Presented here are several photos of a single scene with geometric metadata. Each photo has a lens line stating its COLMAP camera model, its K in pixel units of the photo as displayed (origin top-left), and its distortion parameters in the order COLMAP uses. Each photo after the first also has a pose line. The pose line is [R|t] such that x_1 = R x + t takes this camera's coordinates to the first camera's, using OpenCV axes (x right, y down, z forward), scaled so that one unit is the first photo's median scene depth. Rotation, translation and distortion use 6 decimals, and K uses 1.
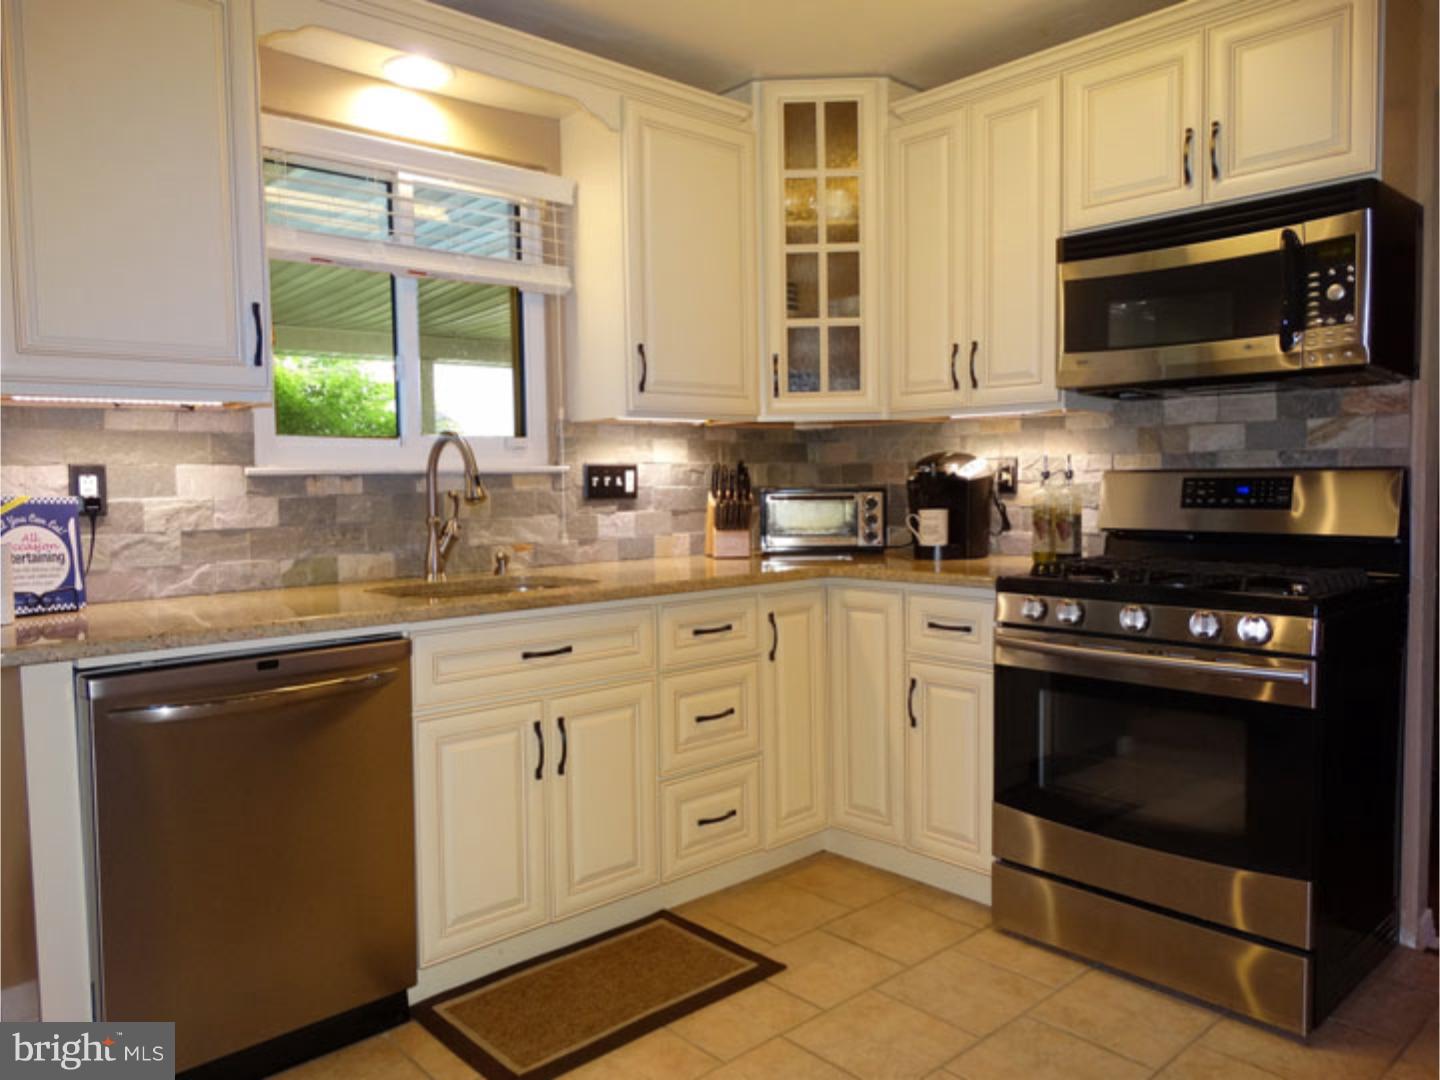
lens RADIAL K [[1056.7, 0, 726.8], [0, 1056.7, 534.1], [0, 0, 1]] dist [-0.007638, 0.000246]
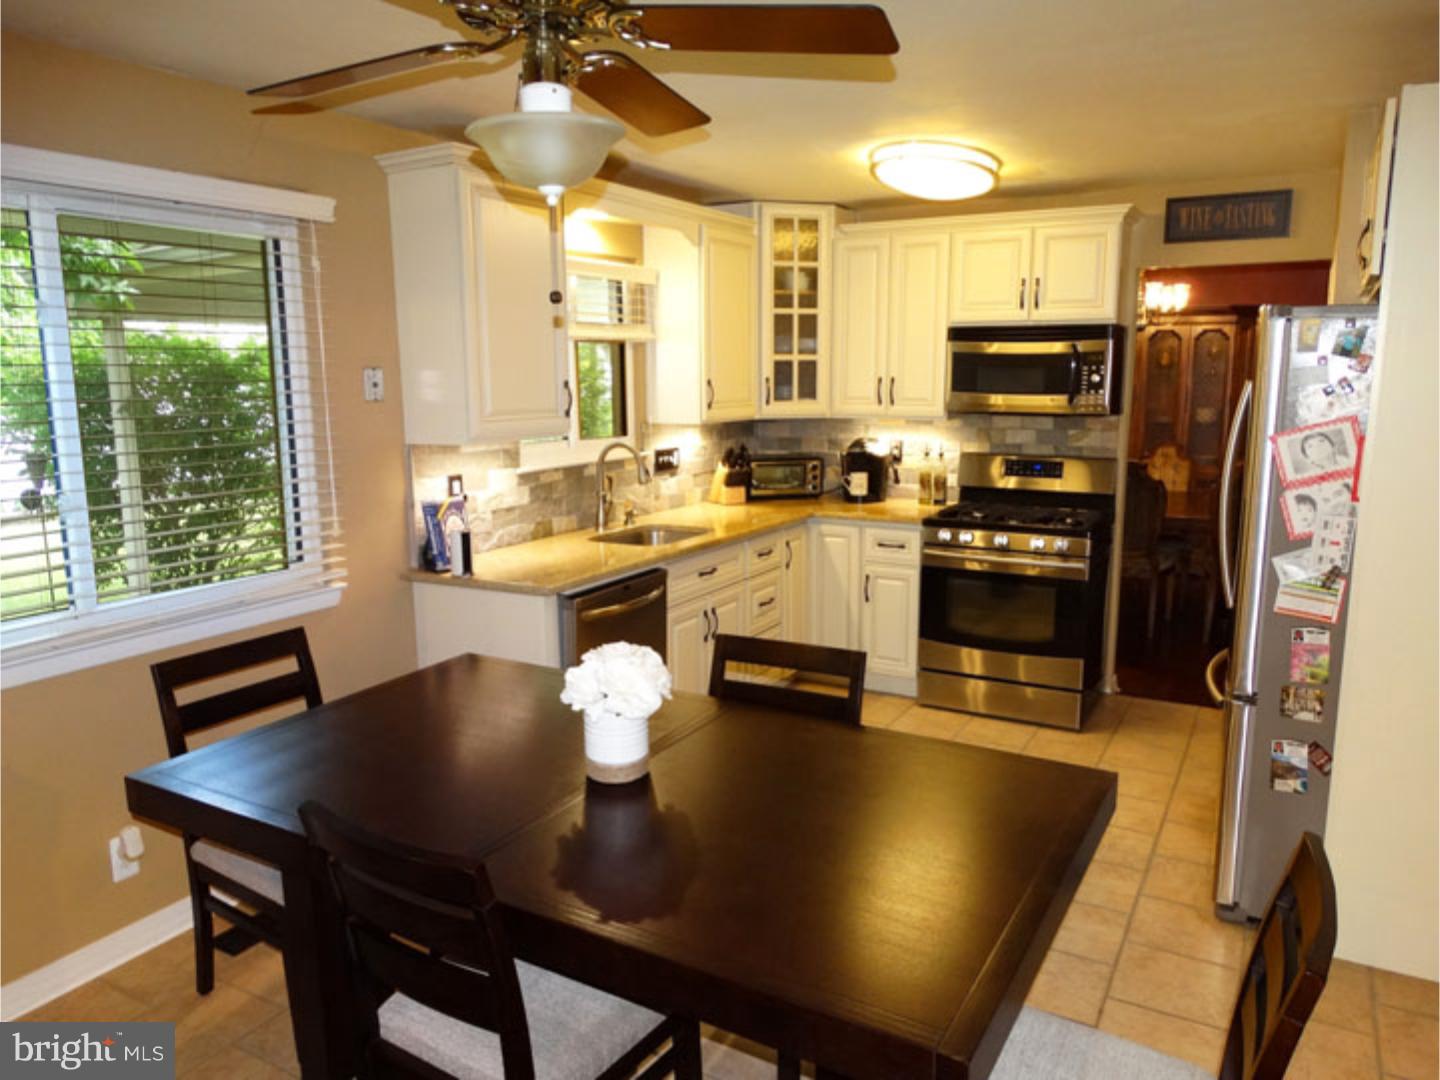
lens RADIAL K [[1033.0, 0, 728.5], [0, 1033.0, 542.6], [0, 0, 1]] dist [-0.018697, -0.001384]
pose [[0.953436, -0.042861, 0.298535, -0.544389], [0.009292, 0.993555, 0.112971, -0.111119], [-0.301453, -0.104936, 0.947689, -0.546250]]
